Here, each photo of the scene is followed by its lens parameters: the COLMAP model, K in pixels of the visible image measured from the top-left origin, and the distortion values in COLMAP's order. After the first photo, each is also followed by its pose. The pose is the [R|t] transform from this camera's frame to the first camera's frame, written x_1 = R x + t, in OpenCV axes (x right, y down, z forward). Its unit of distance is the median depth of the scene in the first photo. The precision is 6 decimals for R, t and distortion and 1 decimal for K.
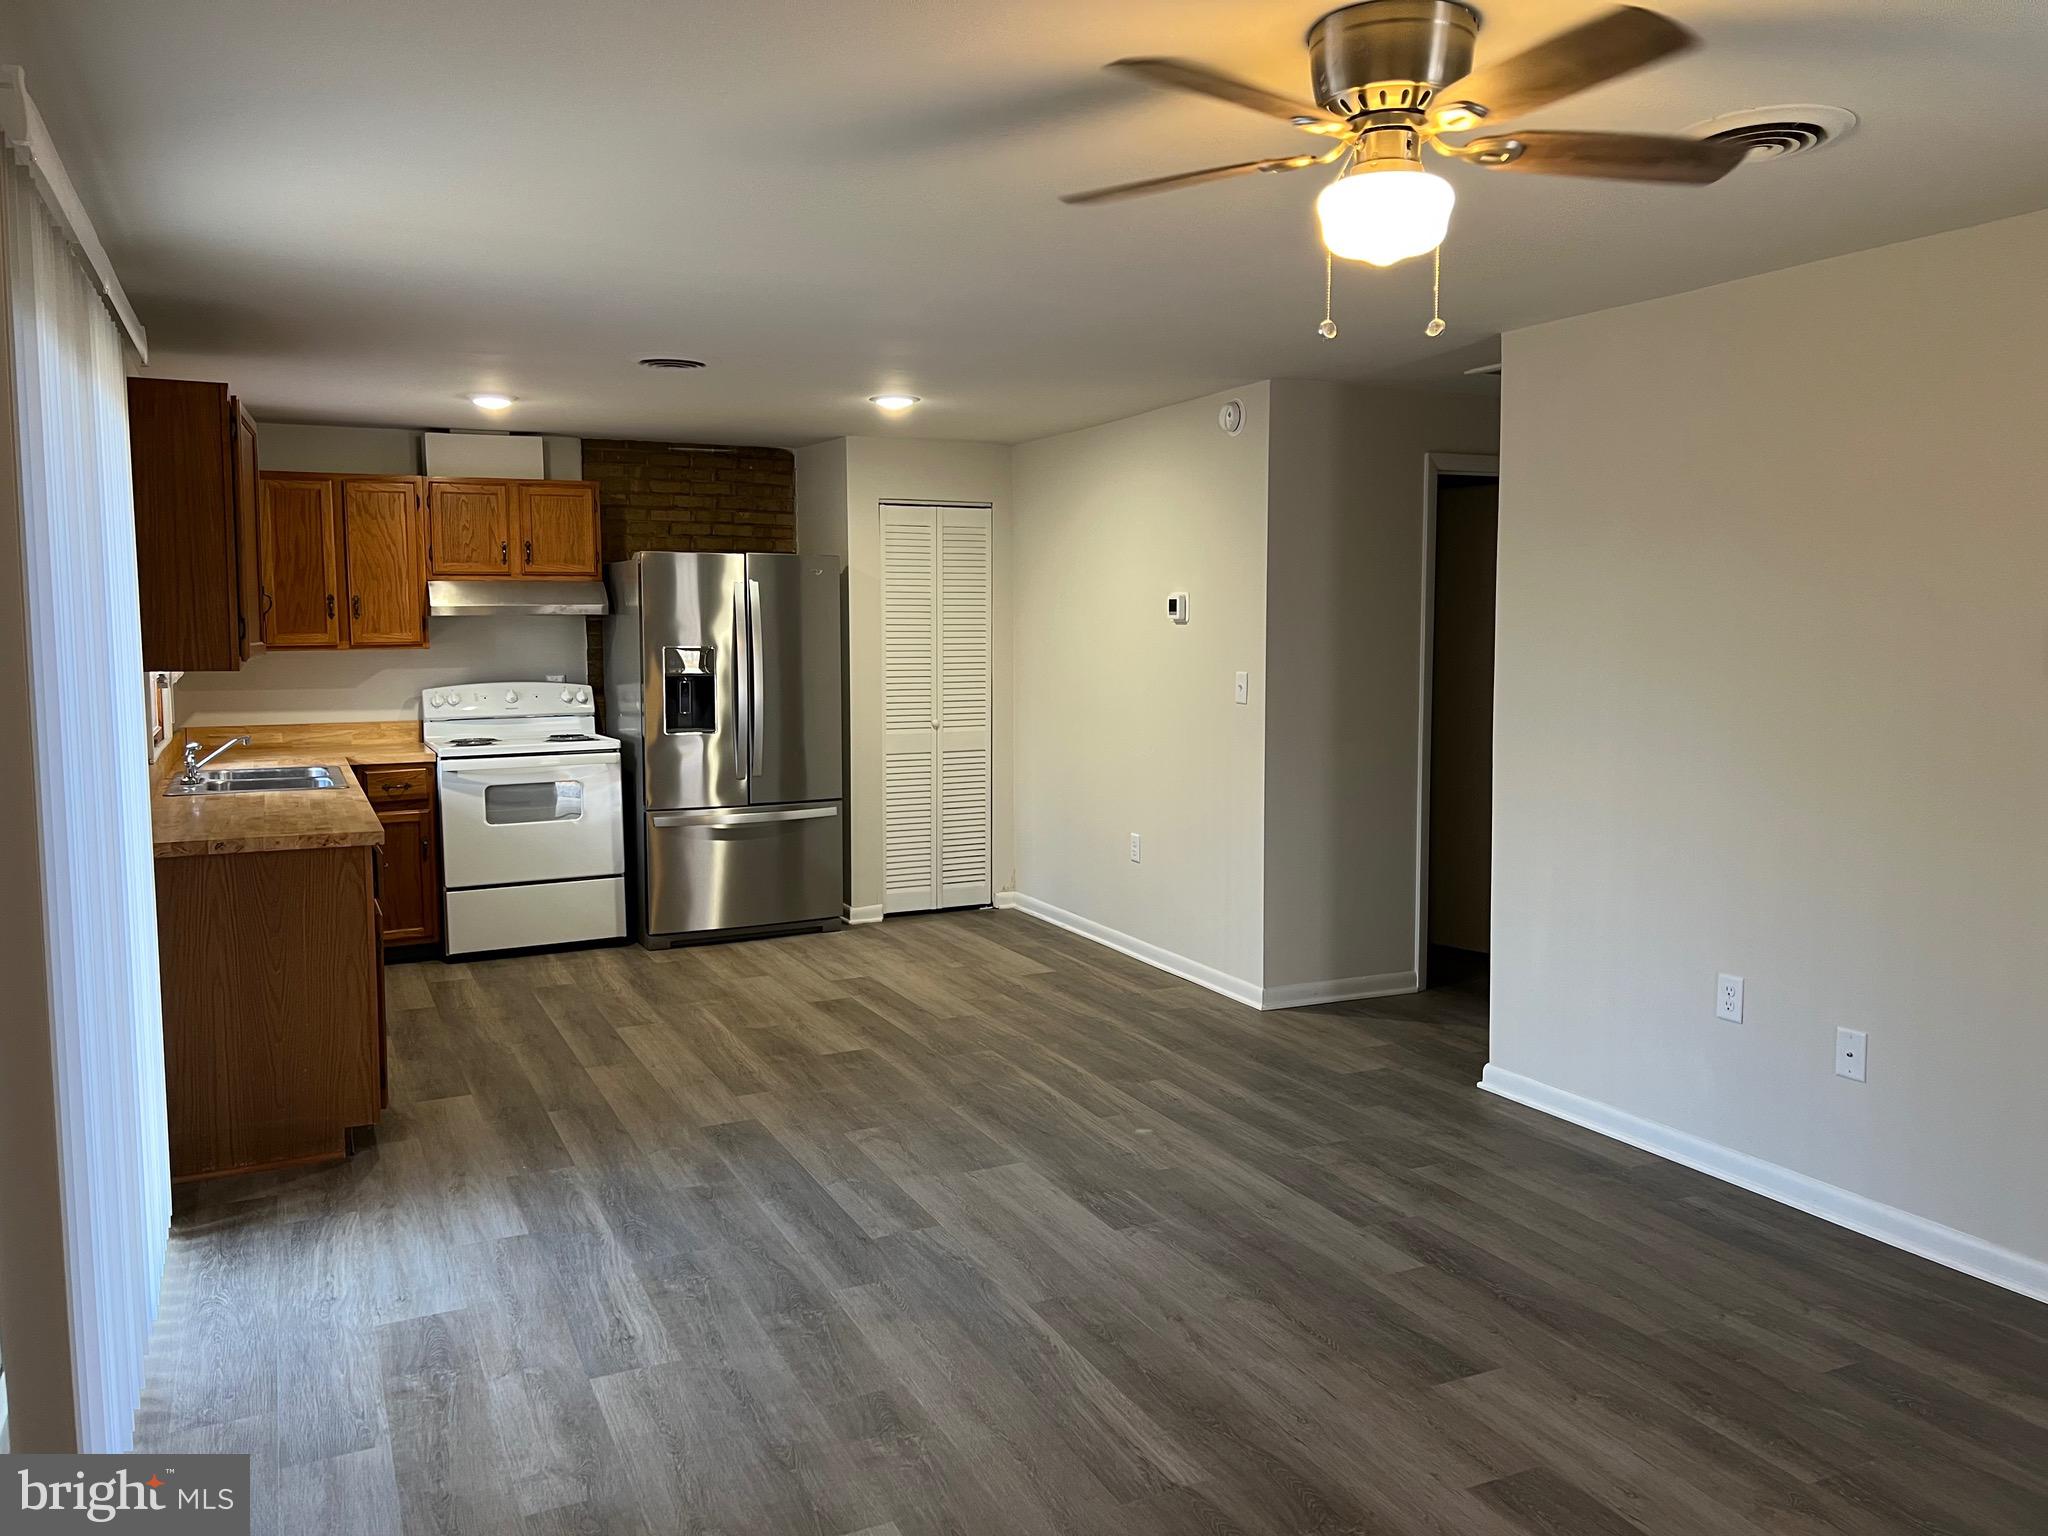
lens RADIAL K [[1543.8, 0, 1035.3], [0, 1543.8, 747.0], [0, 0, 1]] dist [0.062016, -0.070123]
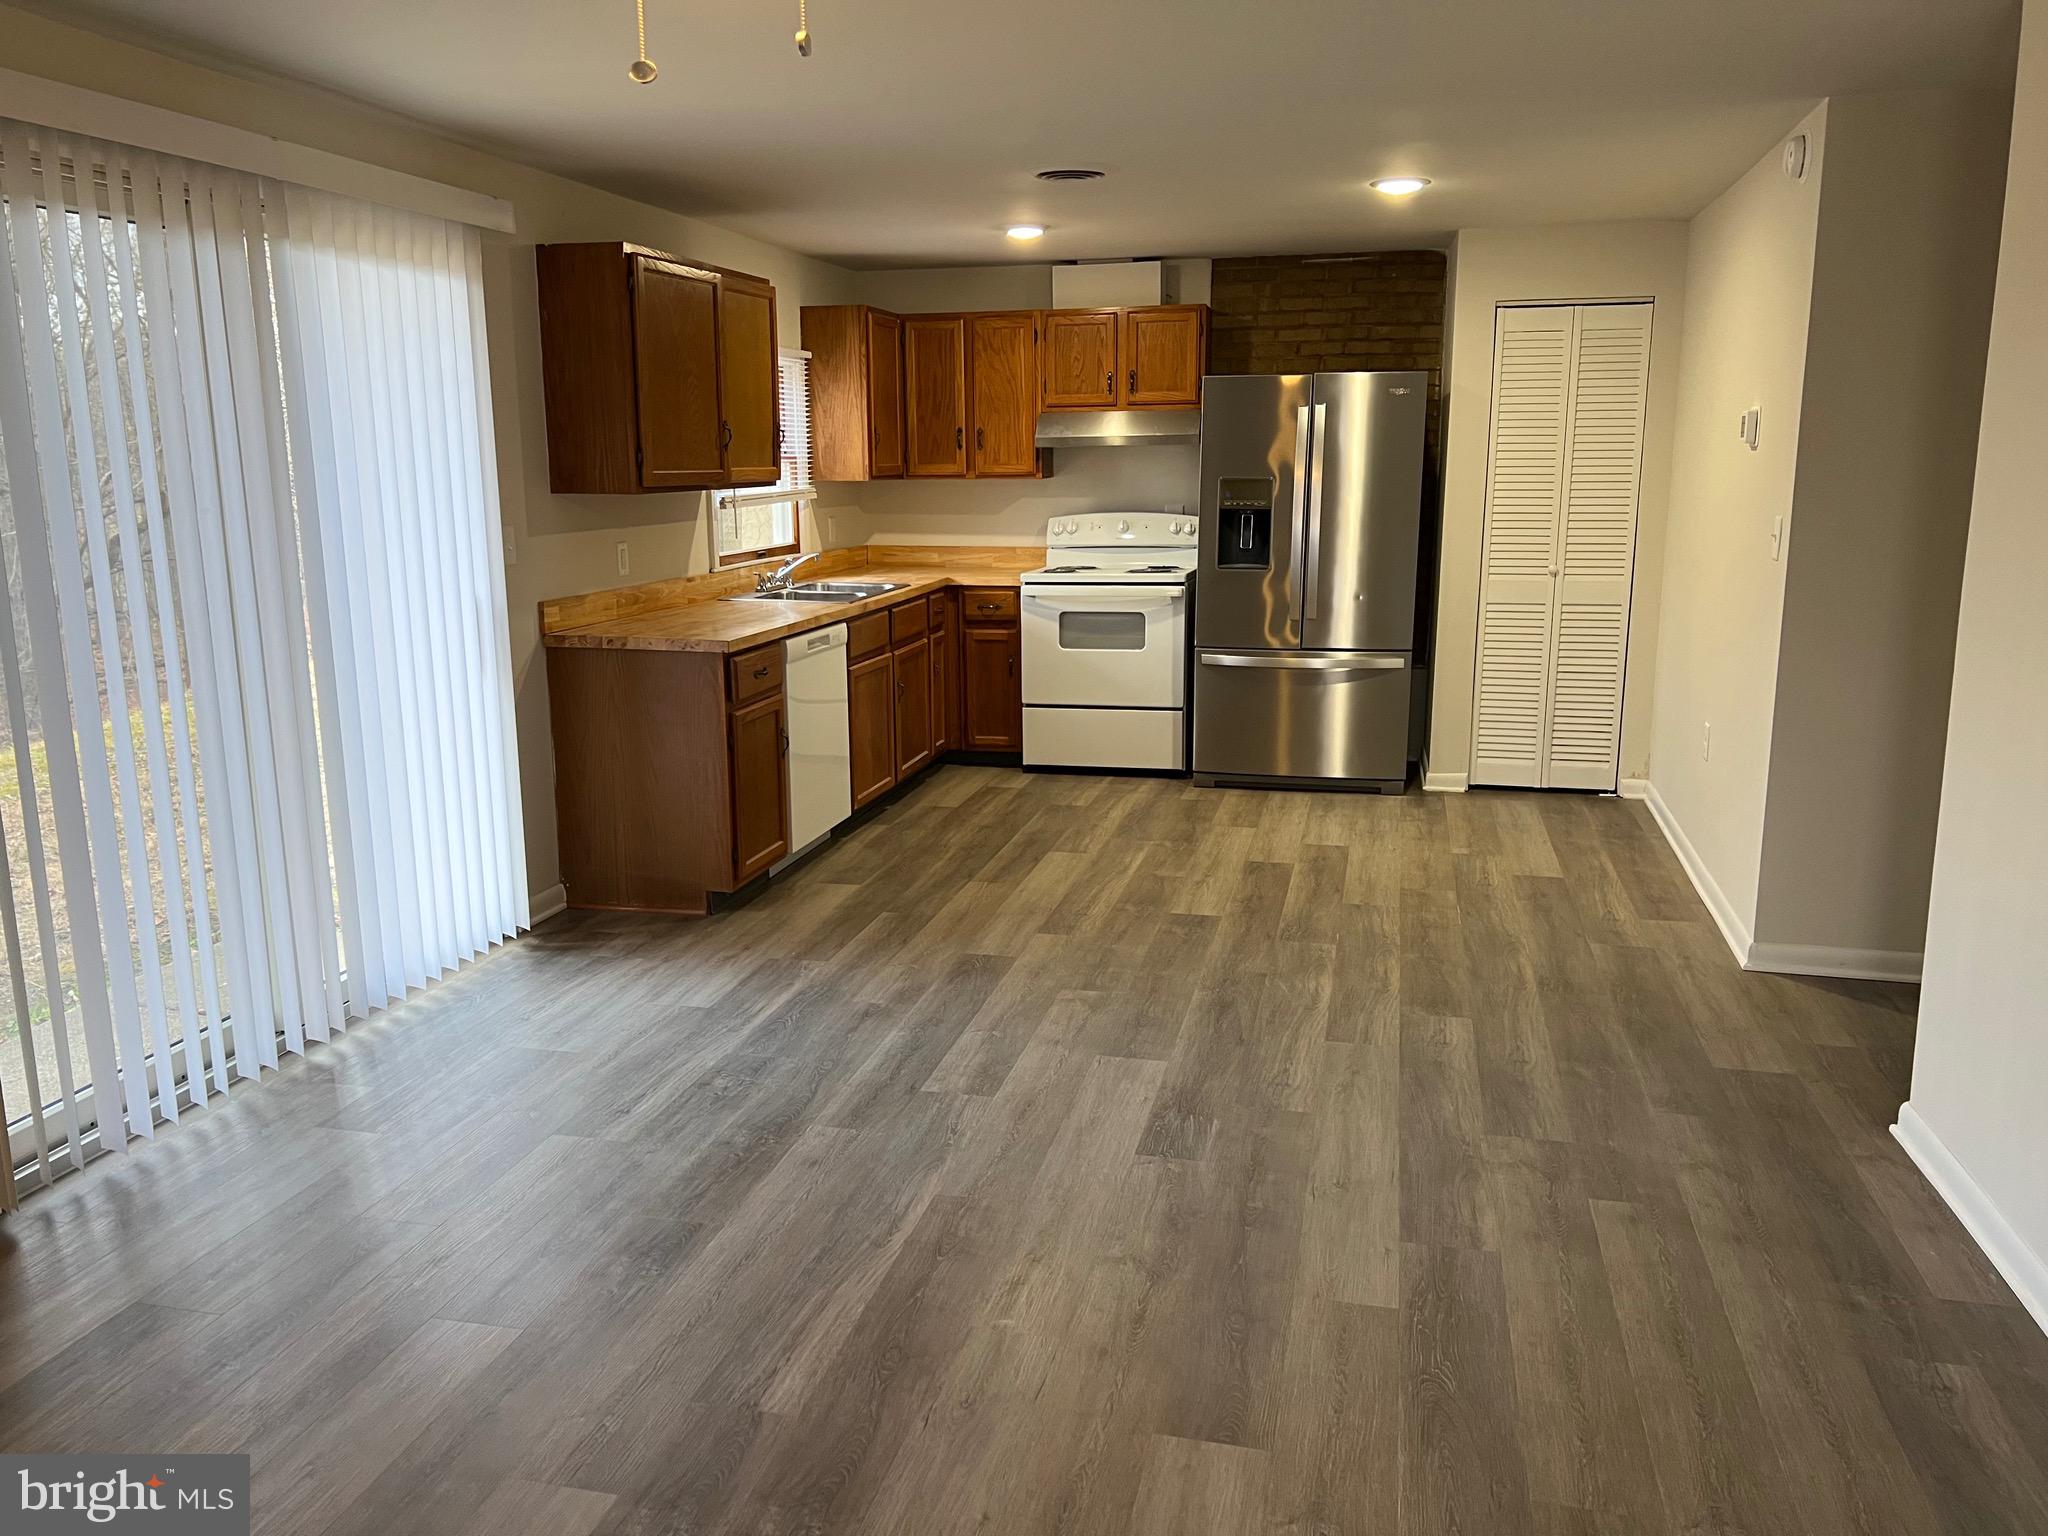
lens RADIAL K [[1543.8, 0, 1018.7], [0, 1543.8, 772.2], [0, 0, 1]] dist [0.062016, -0.070123]
pose [[0.766895, 0.127591, -0.628961, 0.368455], [-0.049372, 0.988863, 0.140401, -0.015740], [0.639871, -0.076619, 0.764654, 0.213096]]
